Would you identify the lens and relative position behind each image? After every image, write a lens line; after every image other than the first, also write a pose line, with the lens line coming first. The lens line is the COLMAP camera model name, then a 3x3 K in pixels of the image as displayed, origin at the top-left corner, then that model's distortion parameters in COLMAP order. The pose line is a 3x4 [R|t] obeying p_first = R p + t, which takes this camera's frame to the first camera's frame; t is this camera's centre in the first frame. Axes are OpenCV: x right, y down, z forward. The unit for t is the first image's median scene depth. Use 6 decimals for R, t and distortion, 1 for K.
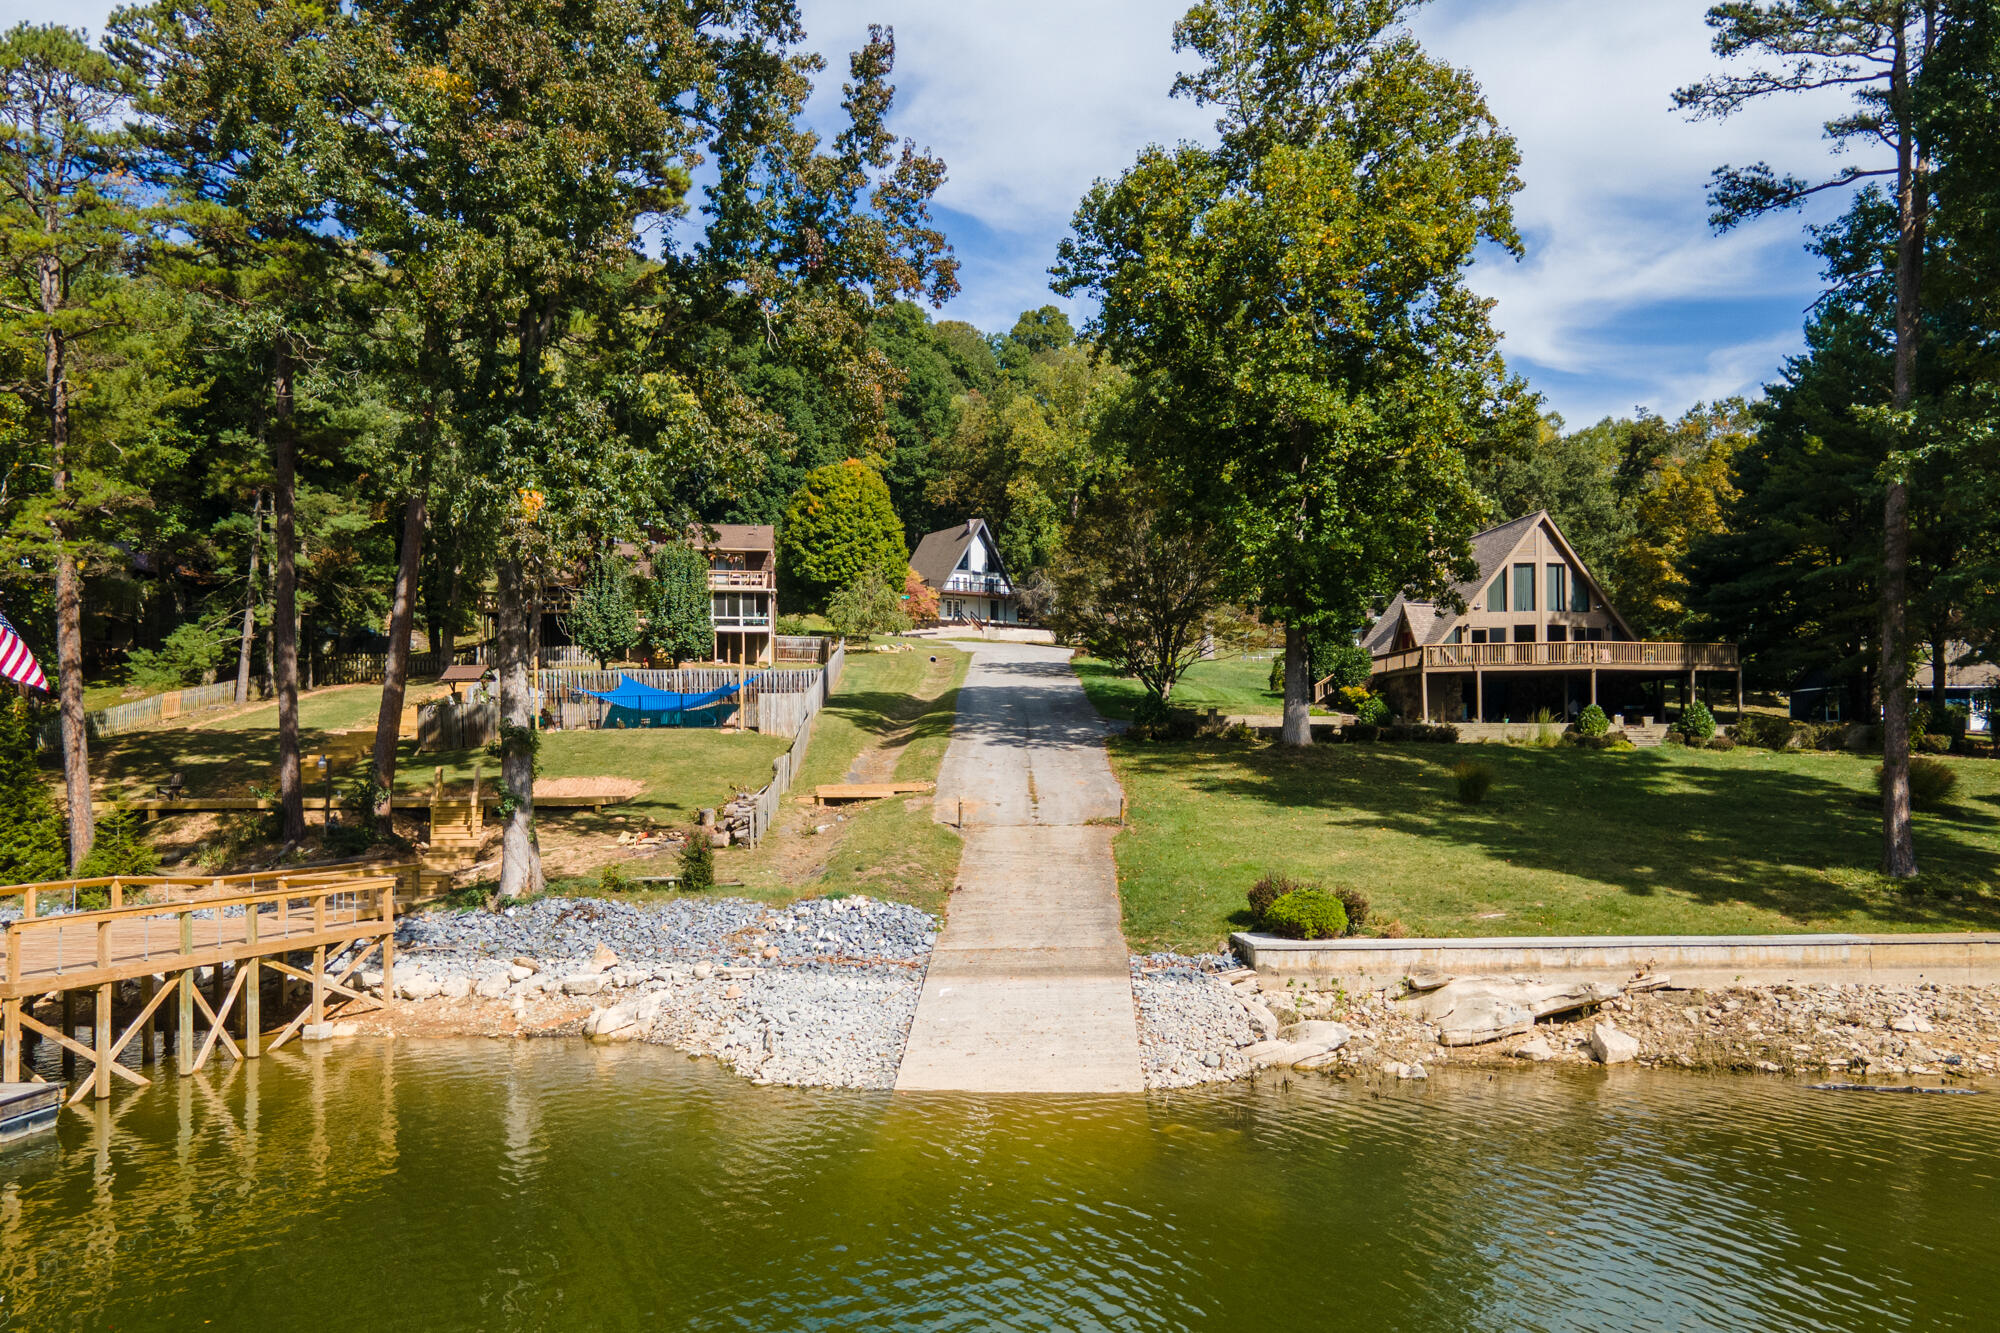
lens RADIAL K [[1463.7, 0, 1003.6], [0, 1463.7, 762.6], [0, 0, 1]] dist [0.023487, 0.027631]
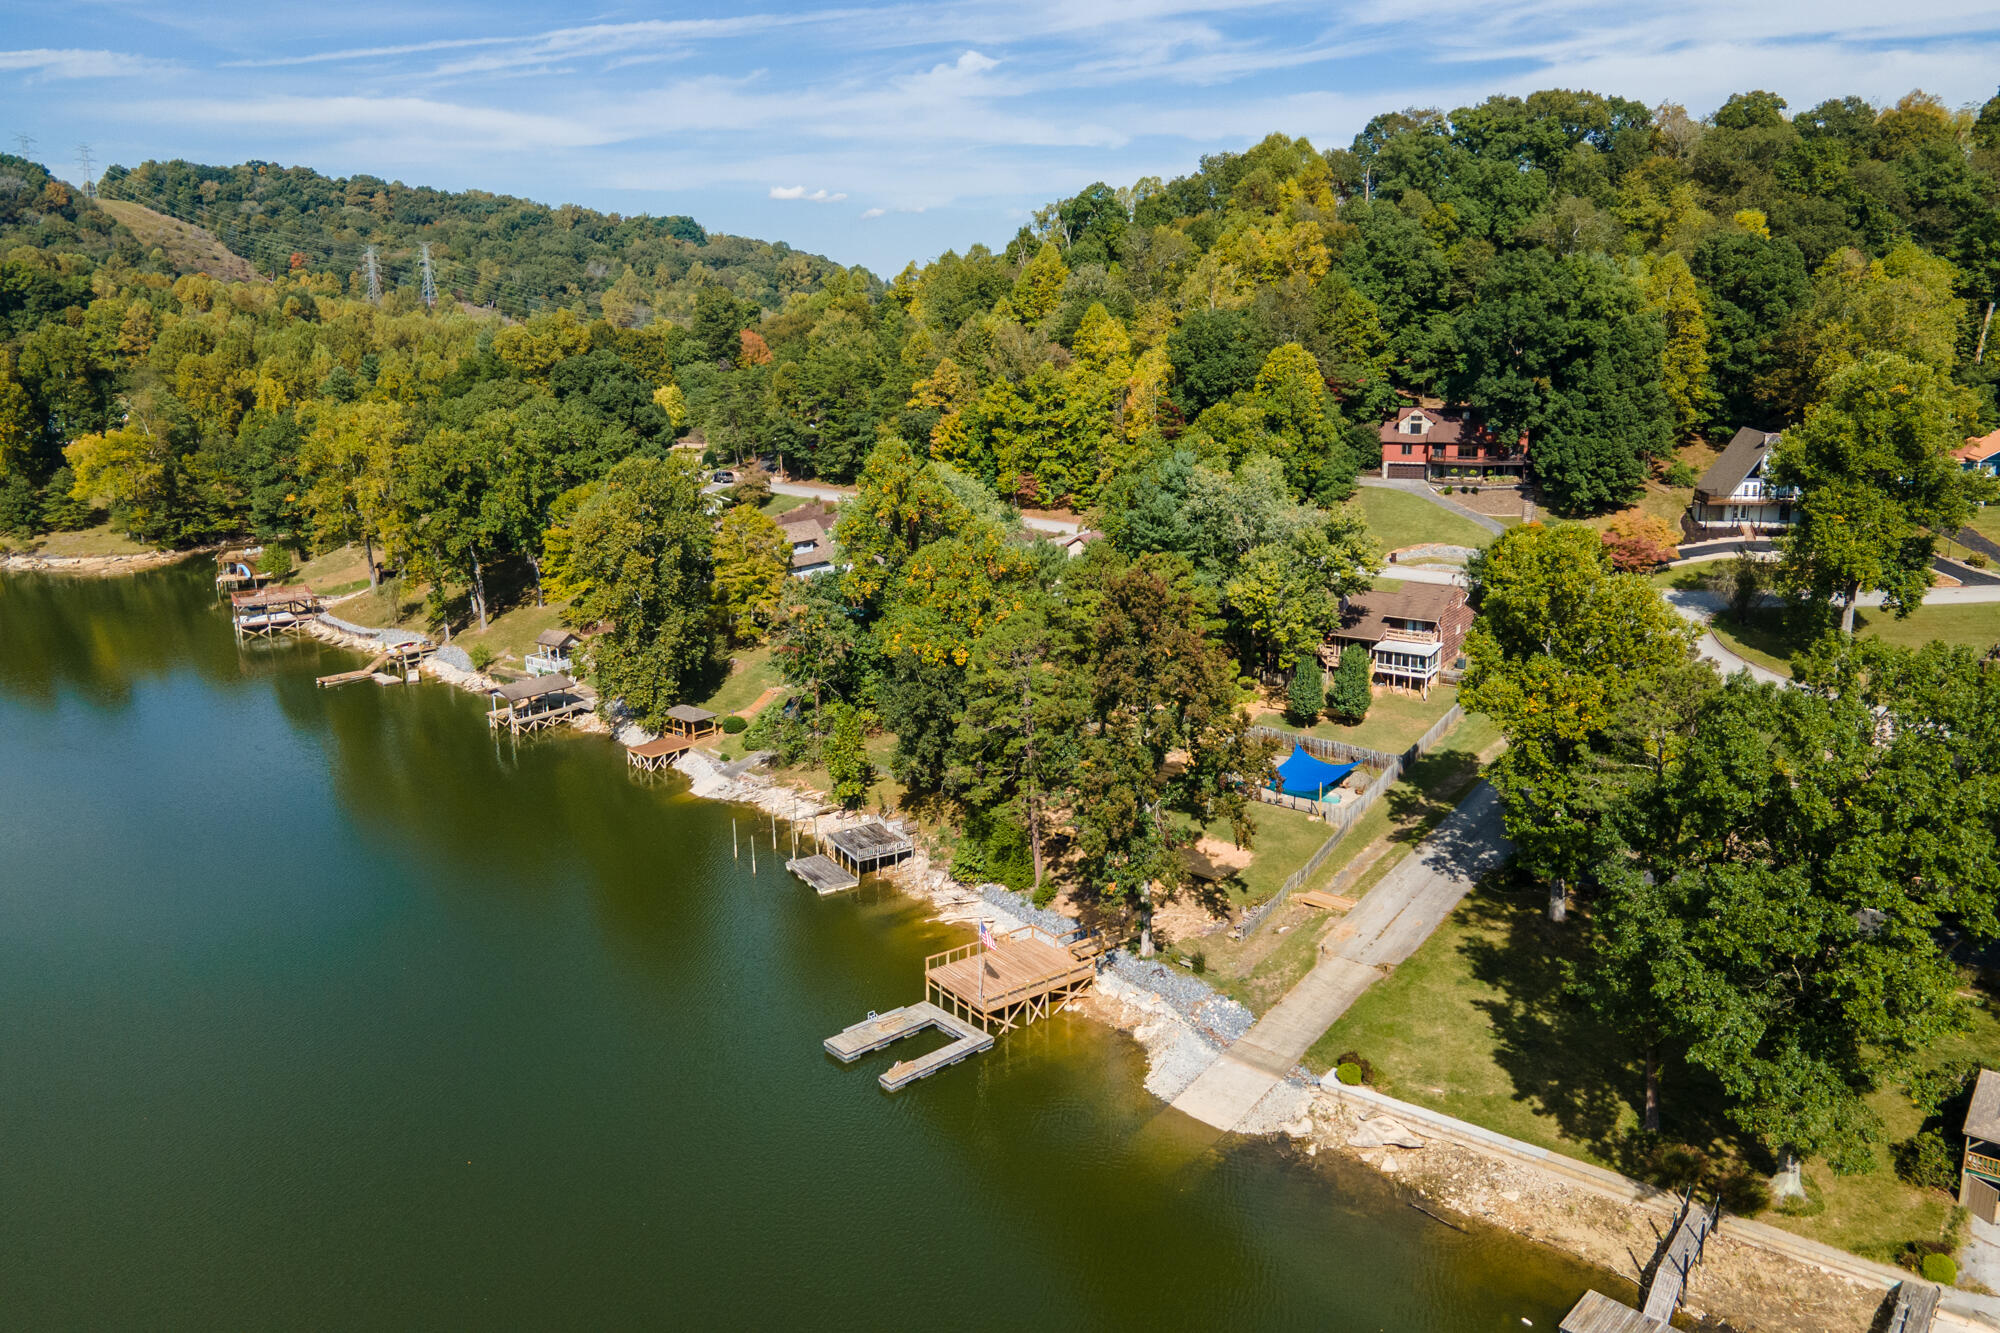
lens RADIAL K [[1463.7, 0, 999.8], [0, 1463.7, 594.9], [0, 0, 1]] dist [0.023487, 0.027631]
pose [[0.750993, 0.125082, -0.648354, 0.658565], [0.012270, 0.979081, 0.203099, -0.637880], [0.660196, -0.160481, 0.733749, -0.629054]]
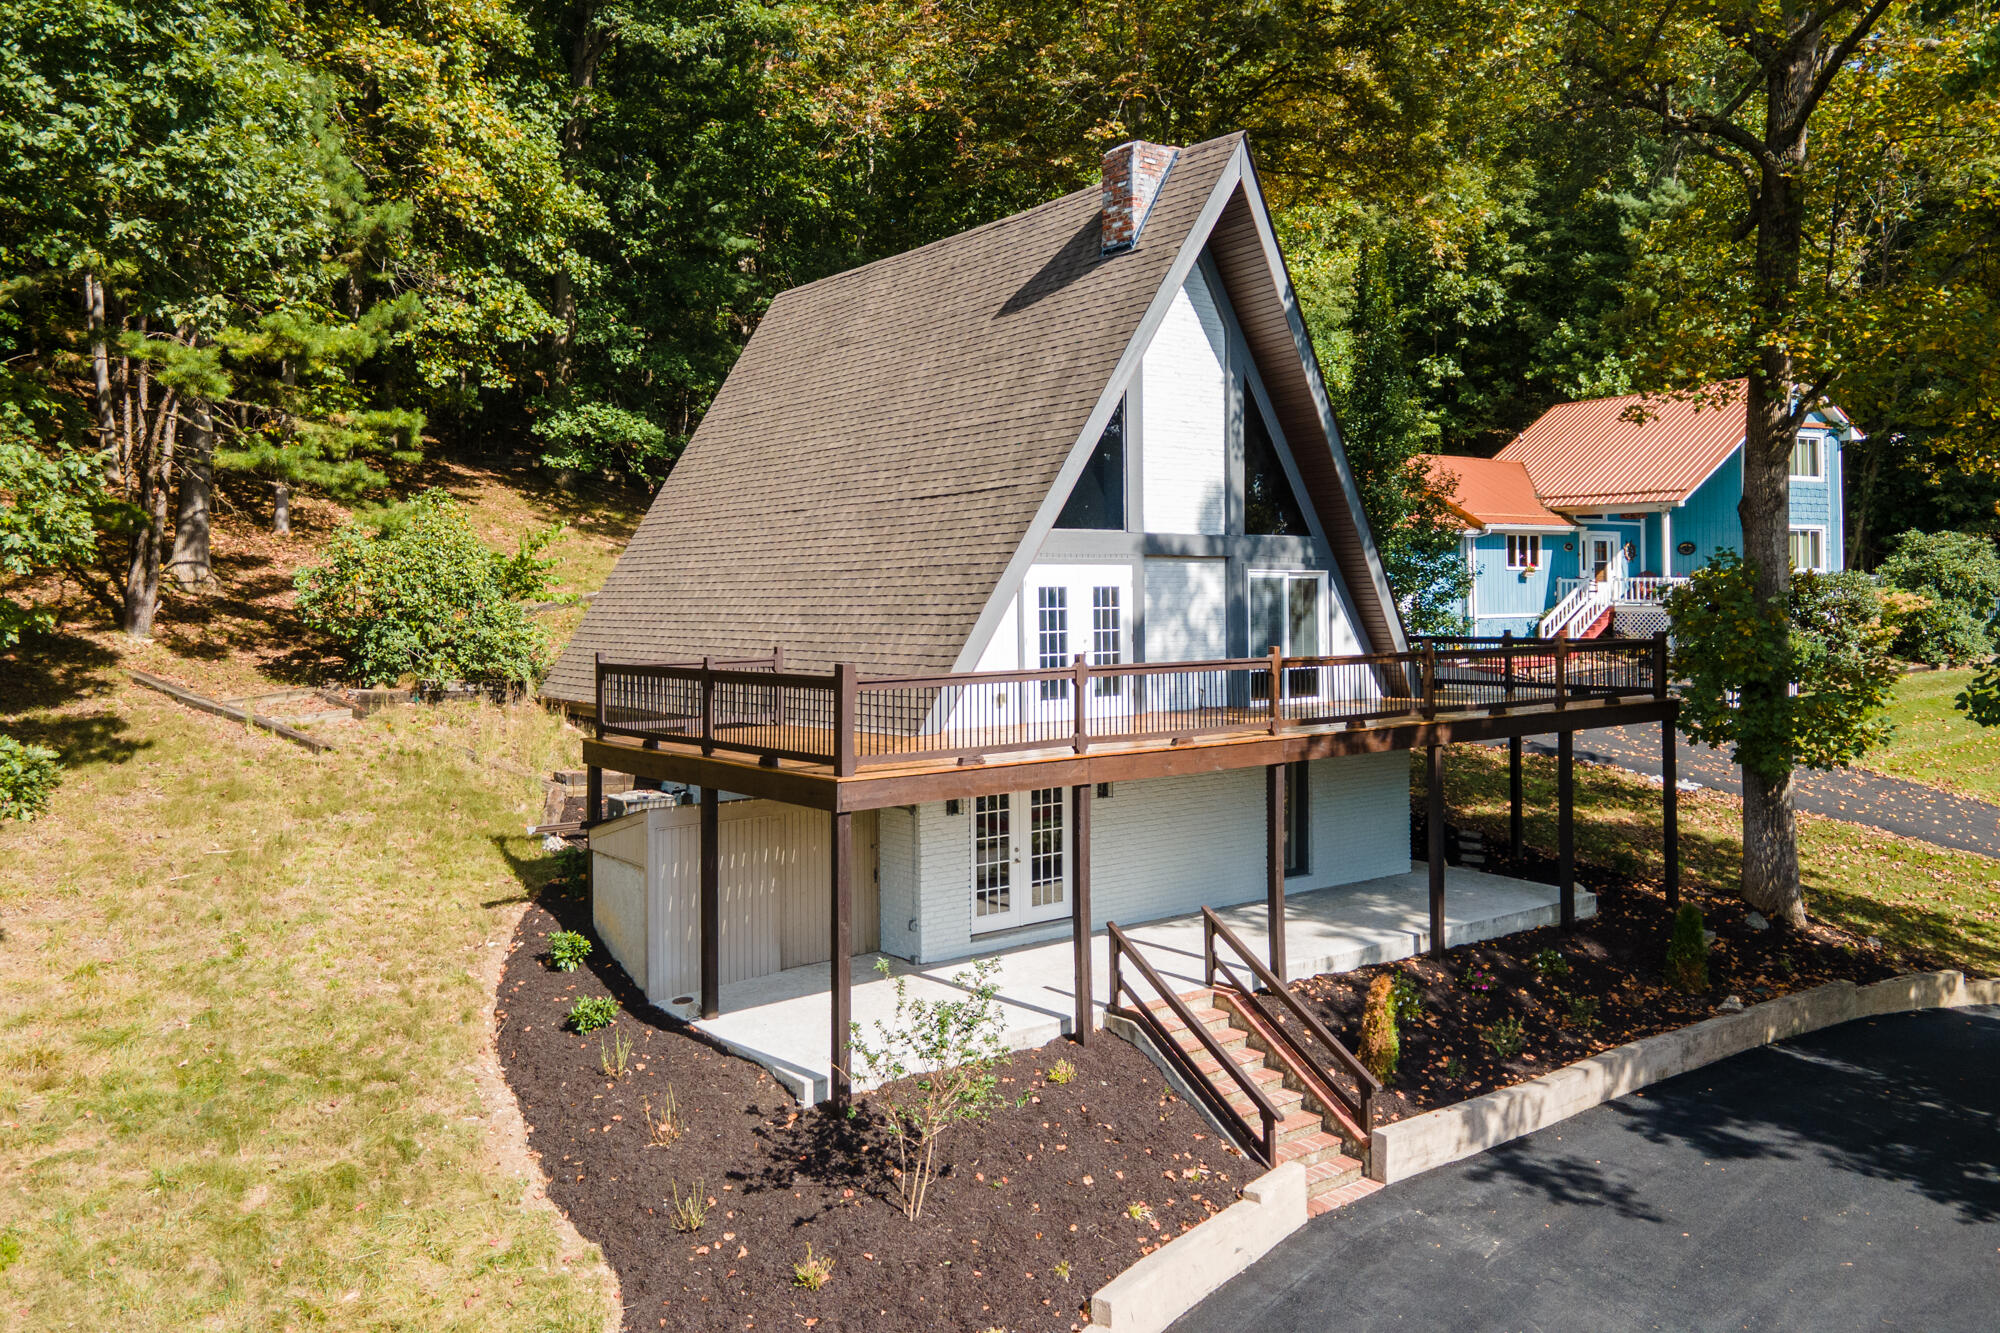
lens RADIAL K [[1463.7, 0, 999.3], [0, 1463.7, 599.4], [0, 0, 1]] dist [0.023487, 0.027631]
pose [[0.994974, -0.007348, 0.099869, -0.106891], [0.006999, 0.999968, 0.003837, -0.279222], [-0.099894, -0.003118, 0.994993, 1.931639]]
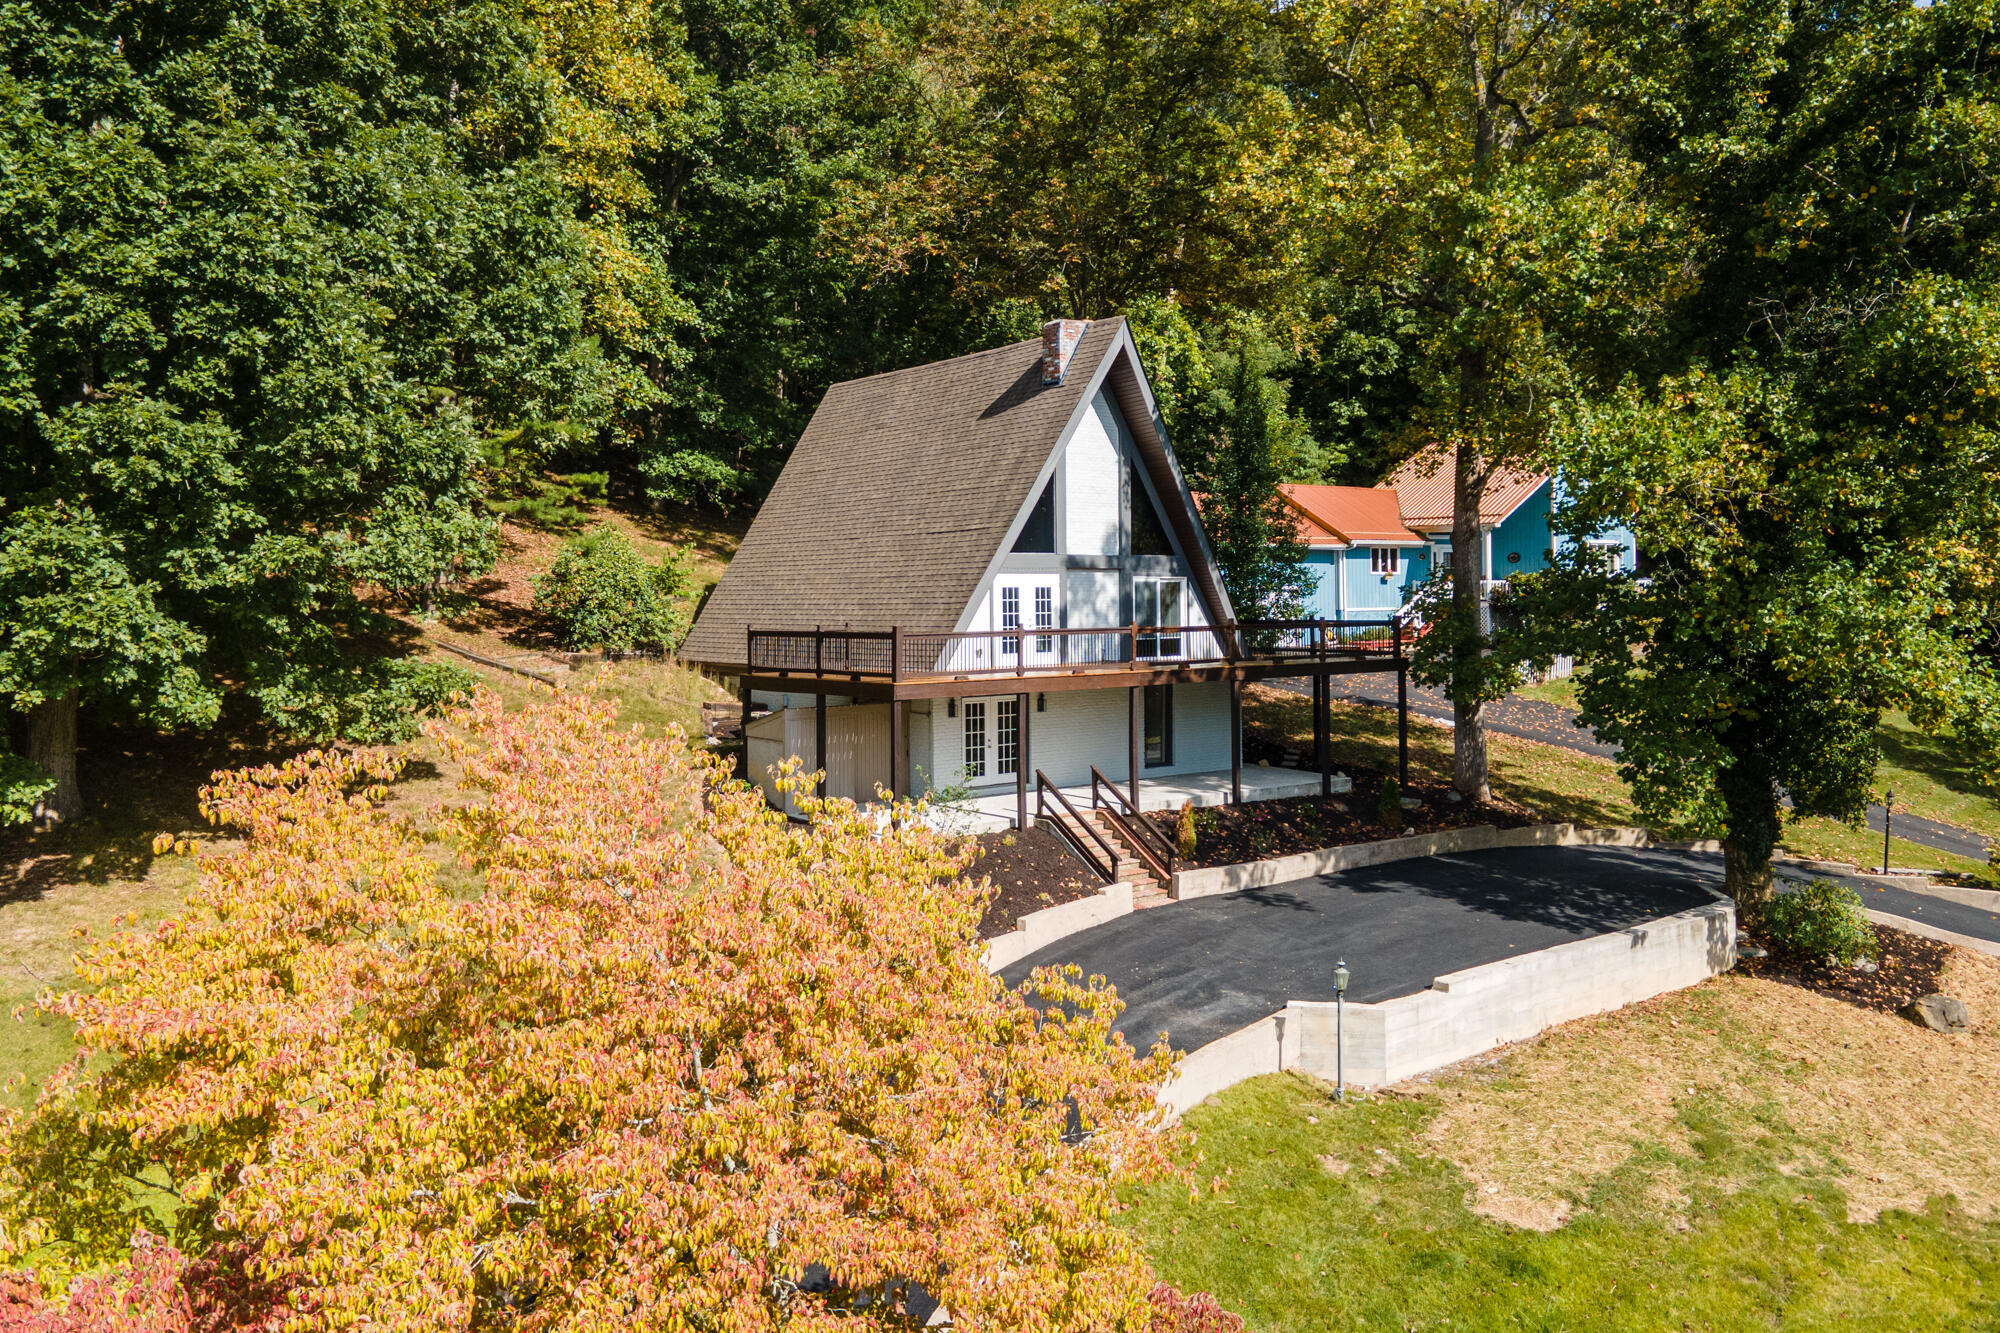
lens RADIAL K [[1463.7, 0, 996.2], [0, 1463.7, 599.0], [0, 0, 1]] dist [0.023487, 0.027631]
pose [[0.995007, -0.006913, 0.099570, -0.120568], [0.006630, 0.999973, 0.003176, -0.278119], [-0.099589, -0.002500, 0.995026, 1.739405]]
